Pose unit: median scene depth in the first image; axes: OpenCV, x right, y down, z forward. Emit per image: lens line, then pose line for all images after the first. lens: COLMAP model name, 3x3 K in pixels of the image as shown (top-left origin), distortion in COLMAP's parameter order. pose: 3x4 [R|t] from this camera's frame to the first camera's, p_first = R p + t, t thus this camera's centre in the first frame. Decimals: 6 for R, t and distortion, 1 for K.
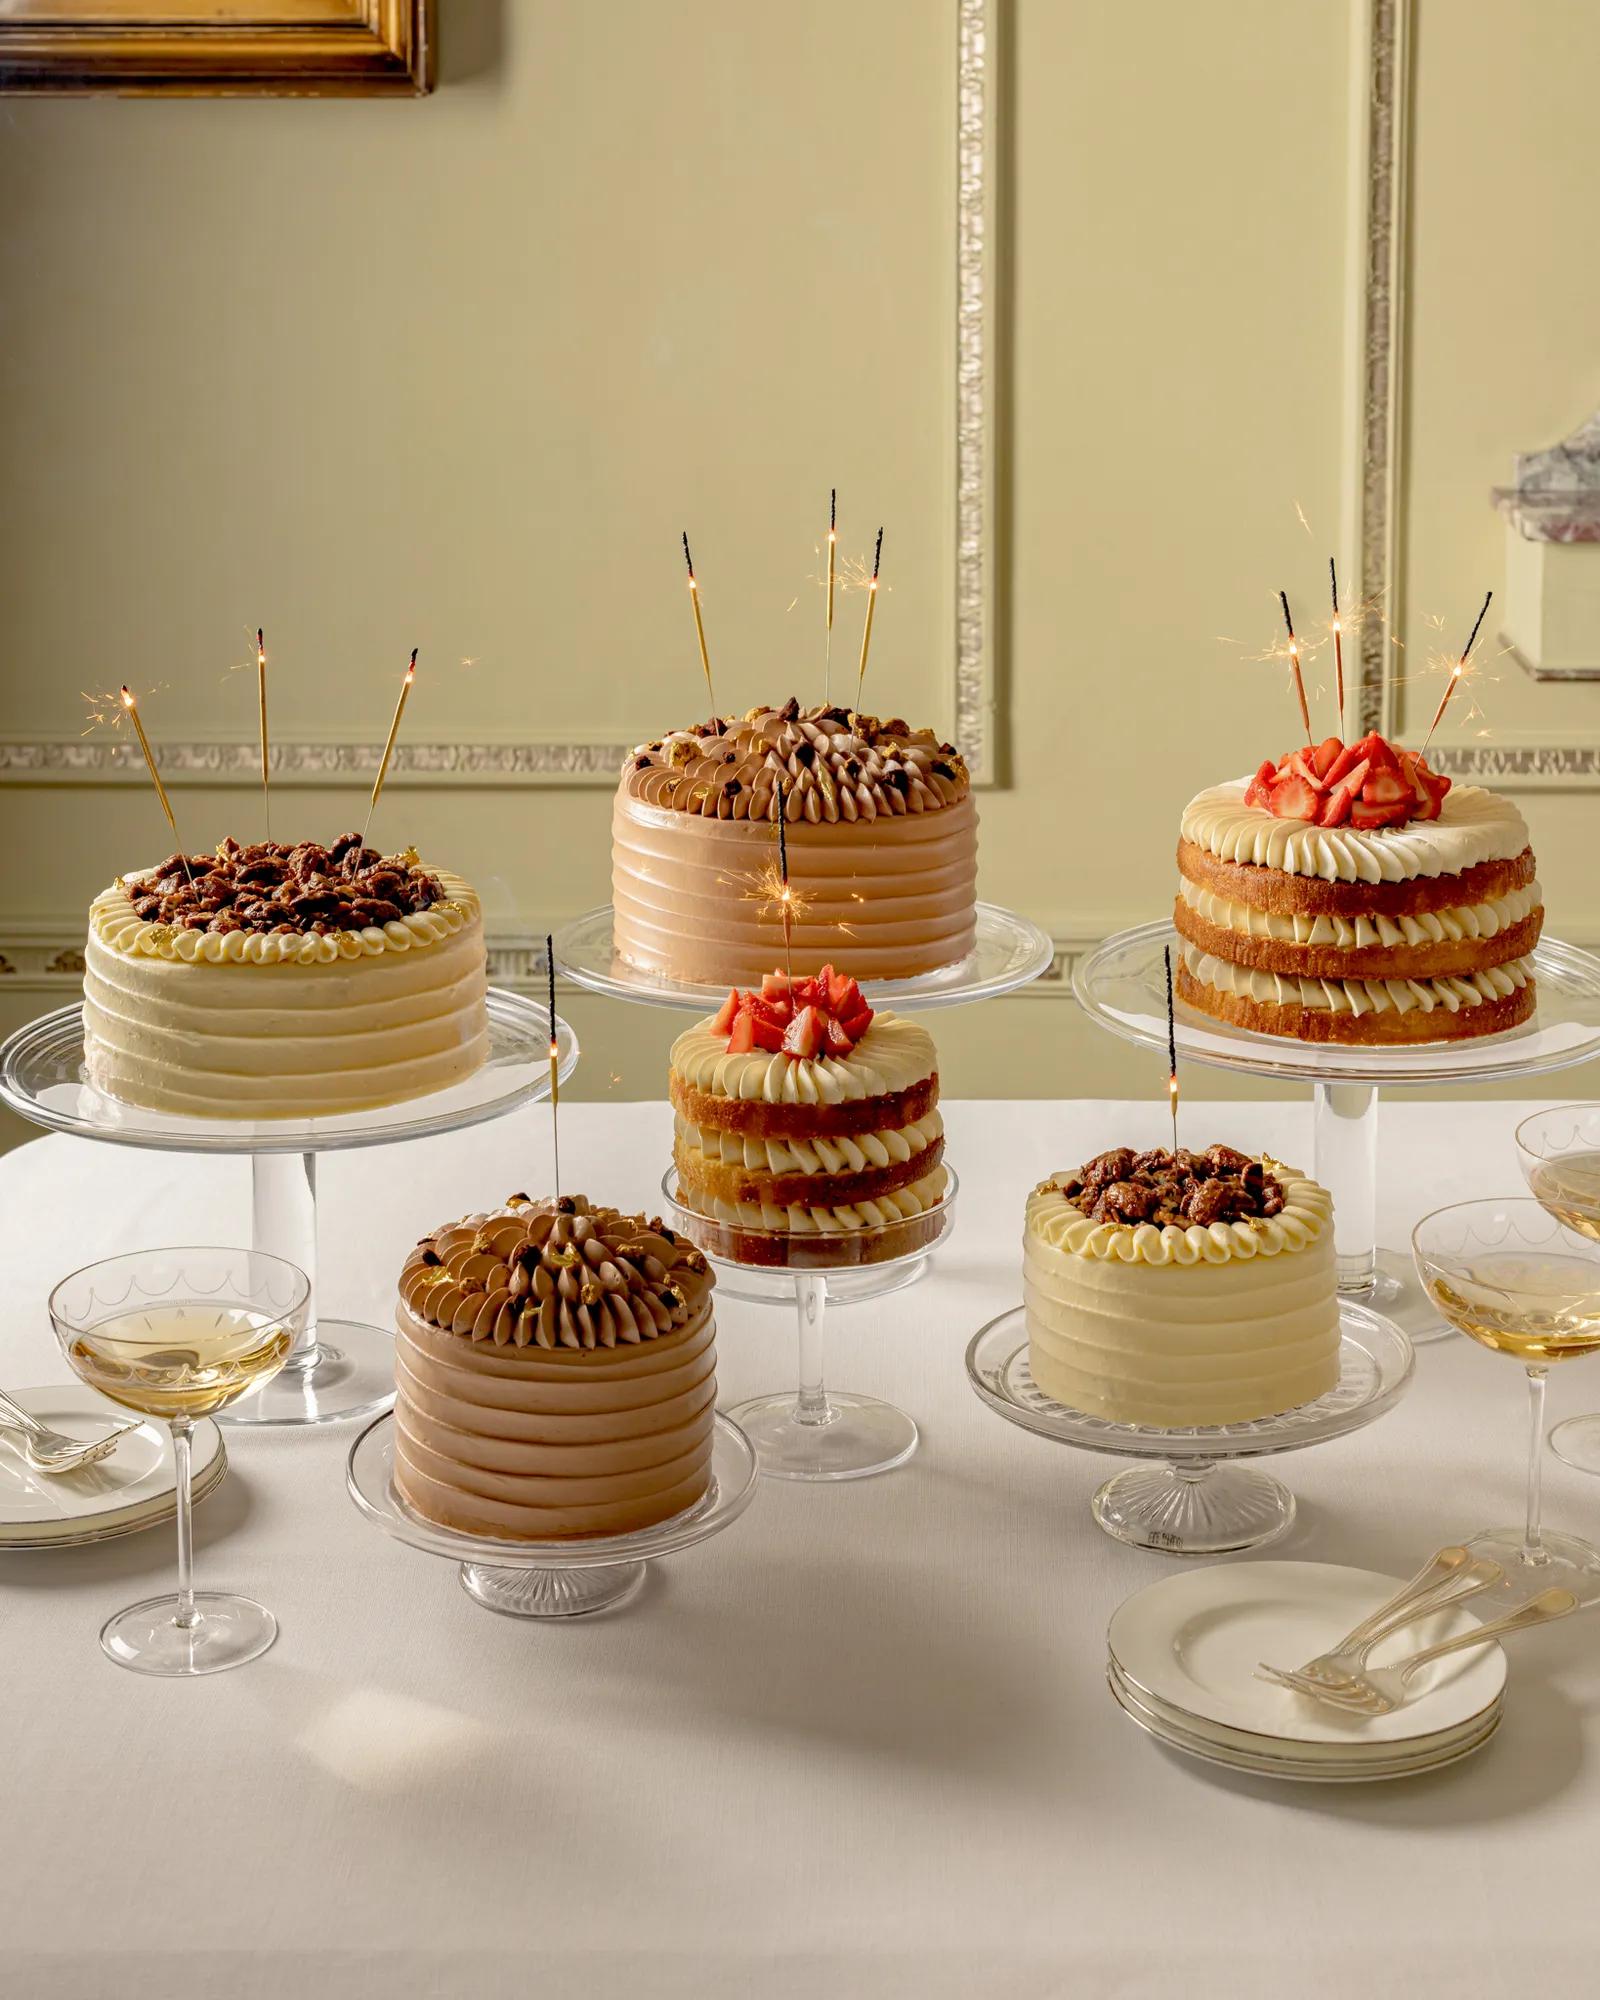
lens RADIAL K [[3805.3, 0, 800.0], [0, 3805.3, 1000.0], [0, 0, 1]] dist [-0.014205, -0.008868]
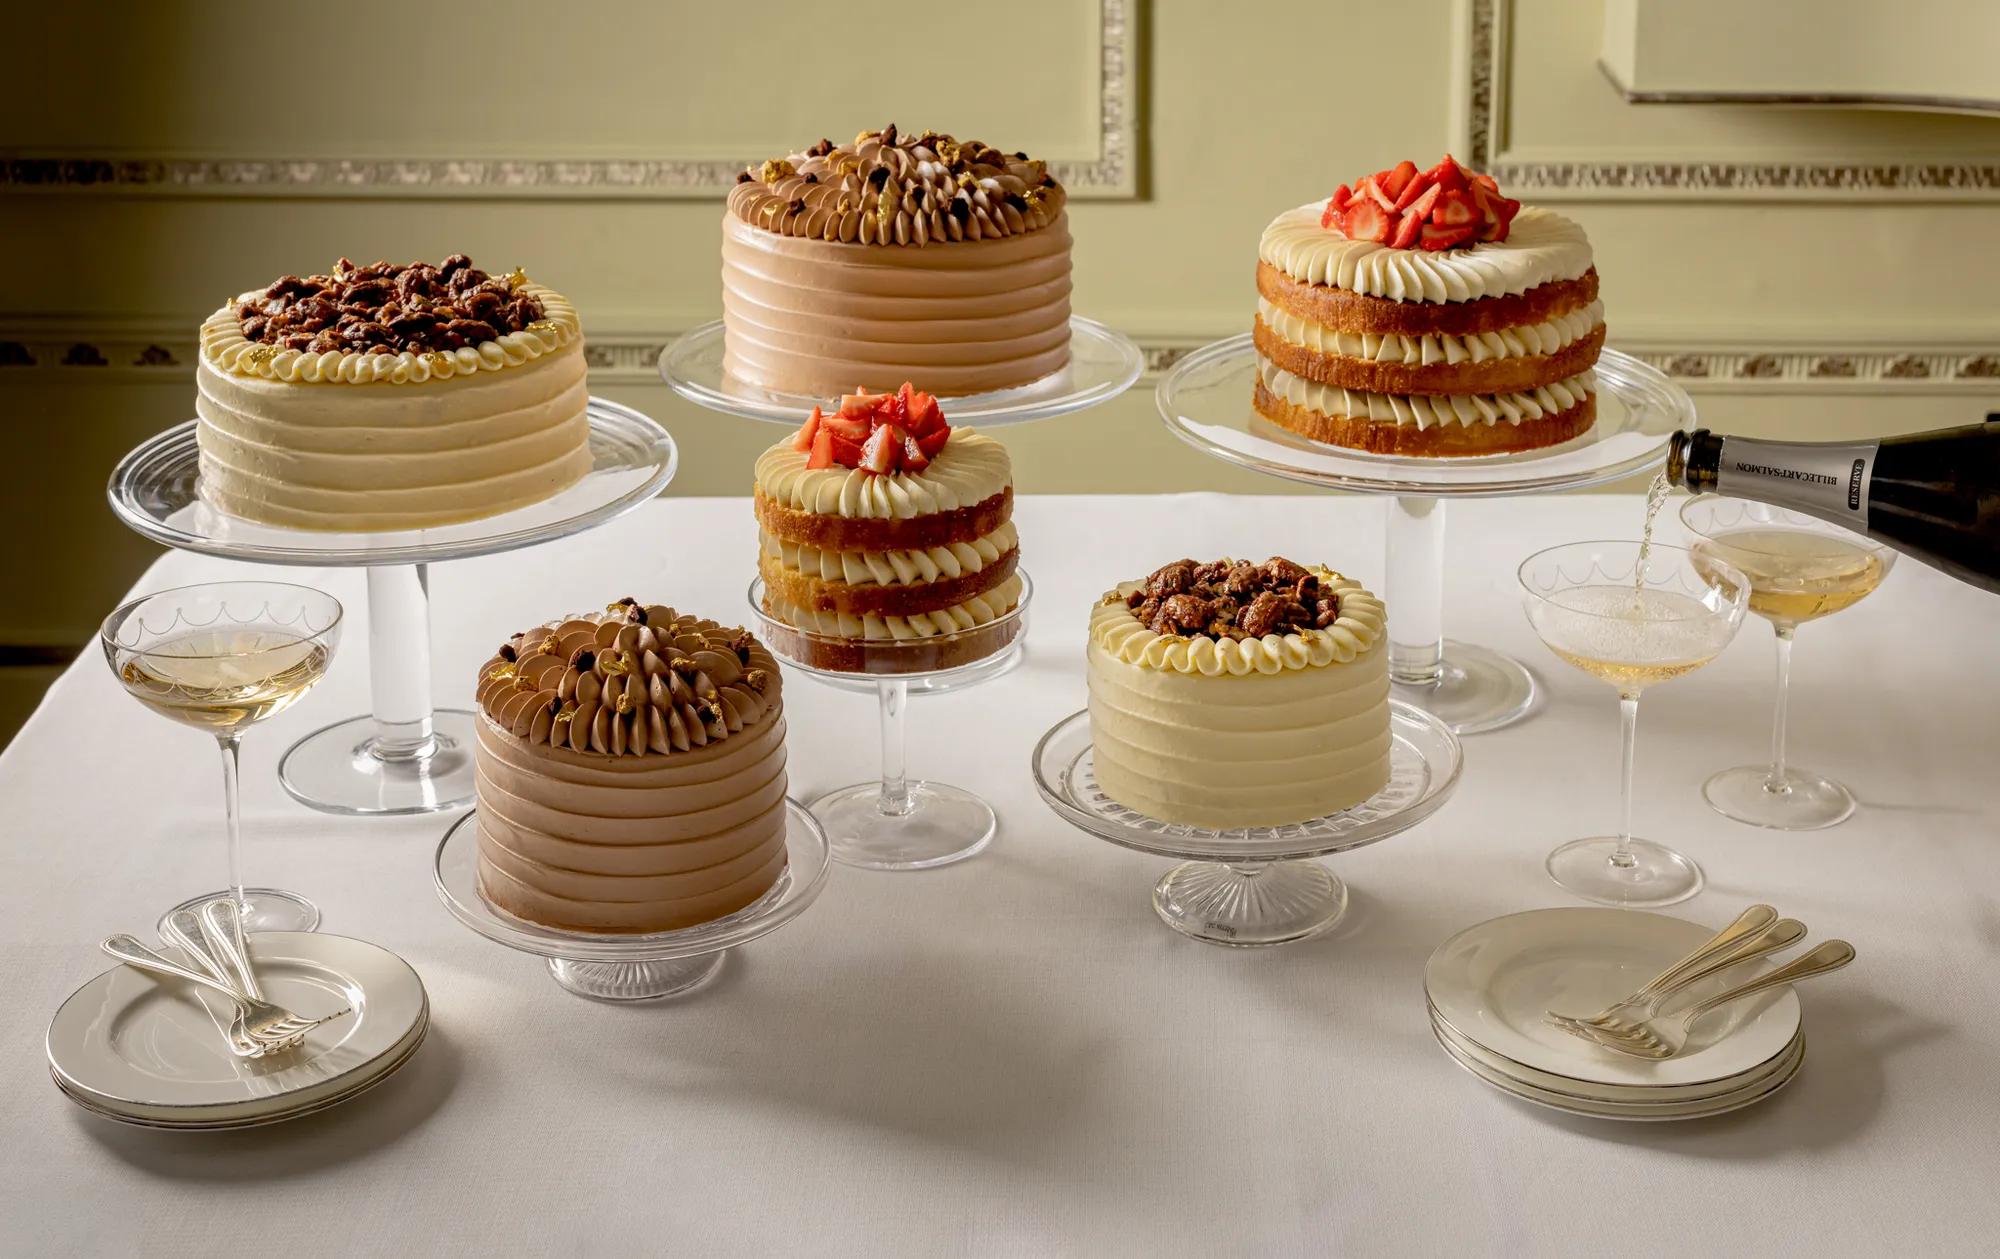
lens RADIAL K [[2922.6, 0, 1000.0], [0, 2922.6, 629.5], [0, 0, 1]] dist [0.028593, -0.138894]
pose [[0.999240, 0.007414, -0.038280, 0.064862], [-0.003618, 0.995151, 0.098288, -0.021268], [0.038823, -0.098074, 0.994422, 0.193862]]
